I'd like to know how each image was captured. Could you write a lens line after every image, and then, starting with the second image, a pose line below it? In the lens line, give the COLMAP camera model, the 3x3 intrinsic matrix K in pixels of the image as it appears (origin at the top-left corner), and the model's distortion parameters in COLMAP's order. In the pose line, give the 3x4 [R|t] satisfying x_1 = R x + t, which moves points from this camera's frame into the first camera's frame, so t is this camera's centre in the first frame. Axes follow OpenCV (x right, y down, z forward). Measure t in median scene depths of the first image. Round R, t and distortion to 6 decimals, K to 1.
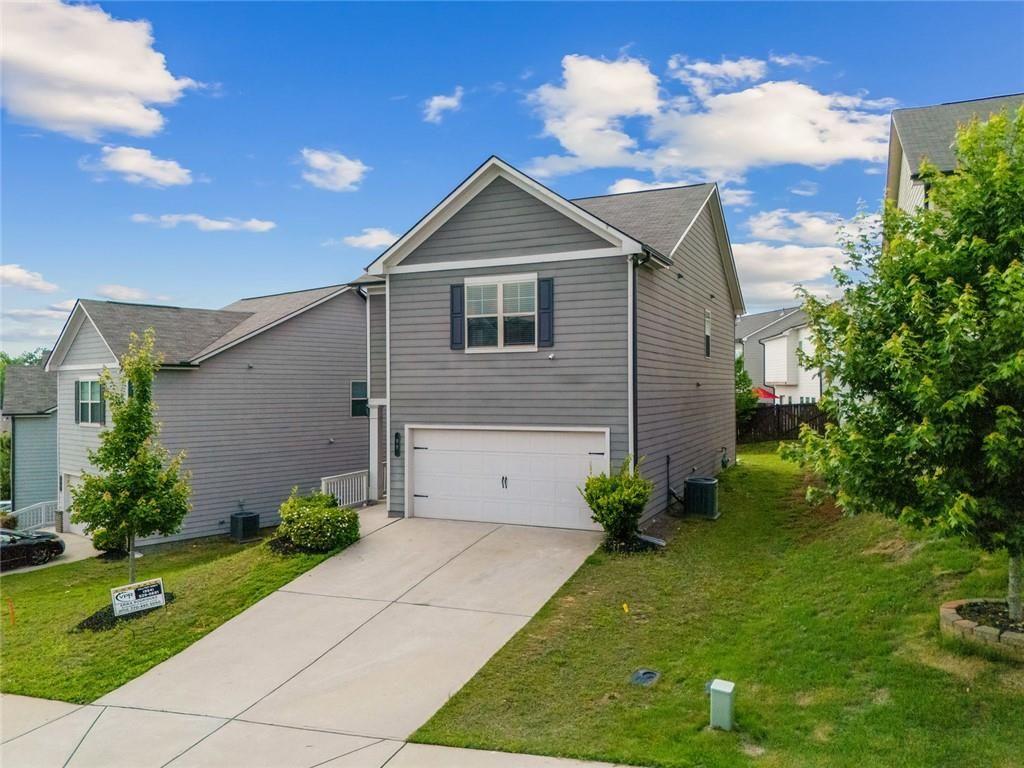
lens RADIAL K [[765.0, 0, 512.0], [0, 765.0, 384.0], [0, 0, 1]] dist [0.002001, 0.000122]
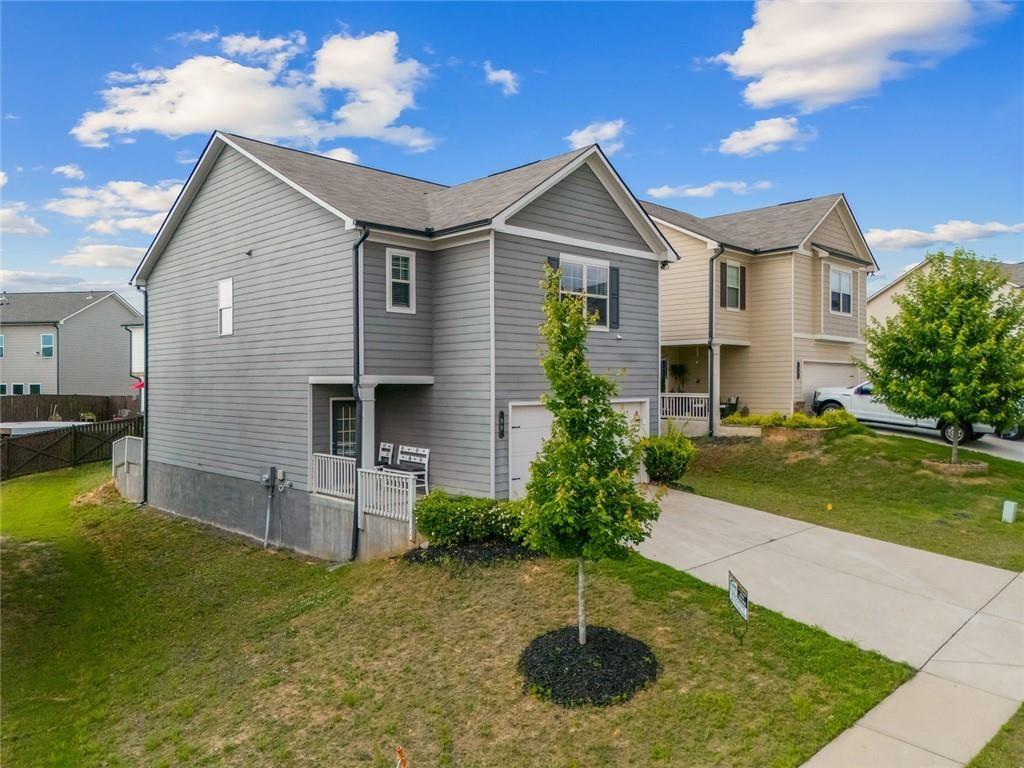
lens RADIAL K [[765.0, 0, 512.0], [0, 765.0, 384.0], [0, 0, 1]] dist [0.002001, 0.000122]
pose [[0.366290, 0.002783, 0.930497, -1.036256], [-0.003567, 0.999992, -0.001586, 0.035292], [-0.930494, -0.002738, 0.366297, 0.706452]]
